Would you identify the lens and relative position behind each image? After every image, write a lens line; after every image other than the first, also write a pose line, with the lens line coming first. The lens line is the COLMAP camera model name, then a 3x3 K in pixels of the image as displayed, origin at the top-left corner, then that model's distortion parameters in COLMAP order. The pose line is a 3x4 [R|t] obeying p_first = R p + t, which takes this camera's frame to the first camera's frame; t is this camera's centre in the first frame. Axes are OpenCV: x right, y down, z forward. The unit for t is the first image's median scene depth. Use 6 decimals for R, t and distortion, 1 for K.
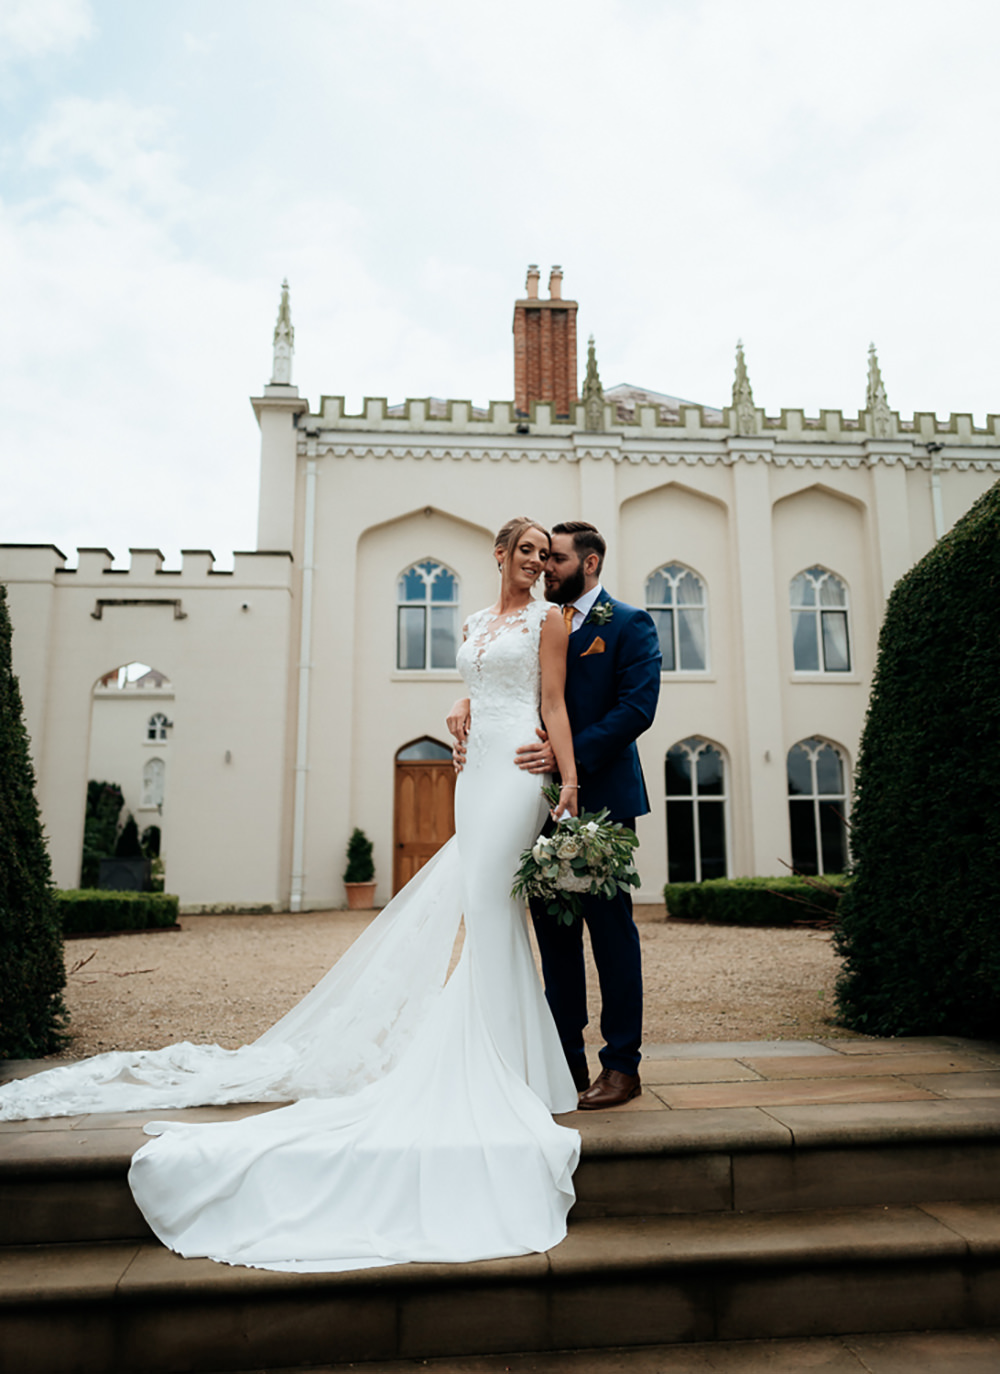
lens RADIAL K [[1018.2, 0, 487.6], [0, 1018.2, 595.2], [0, 0, 1]] dist [0.003704, -0.001368]
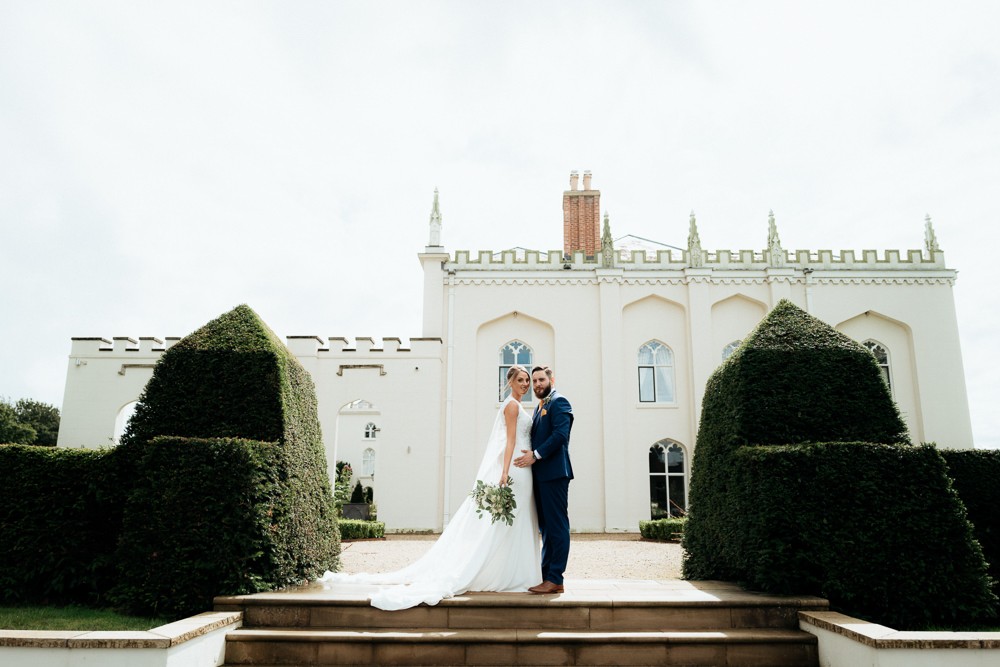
lens RADIAL K [[669.8, 0, 500.0], [0, 669.8, 333.5], [0, 0, 1]] dist [0.018920, 0.002882]
pose [[0.993350, -0.015732, -0.114054, 0.049488], [0.015086, 0.999865, -0.006523, -0.039754], [0.114141, 0.004759, 0.993453, -0.184484]]
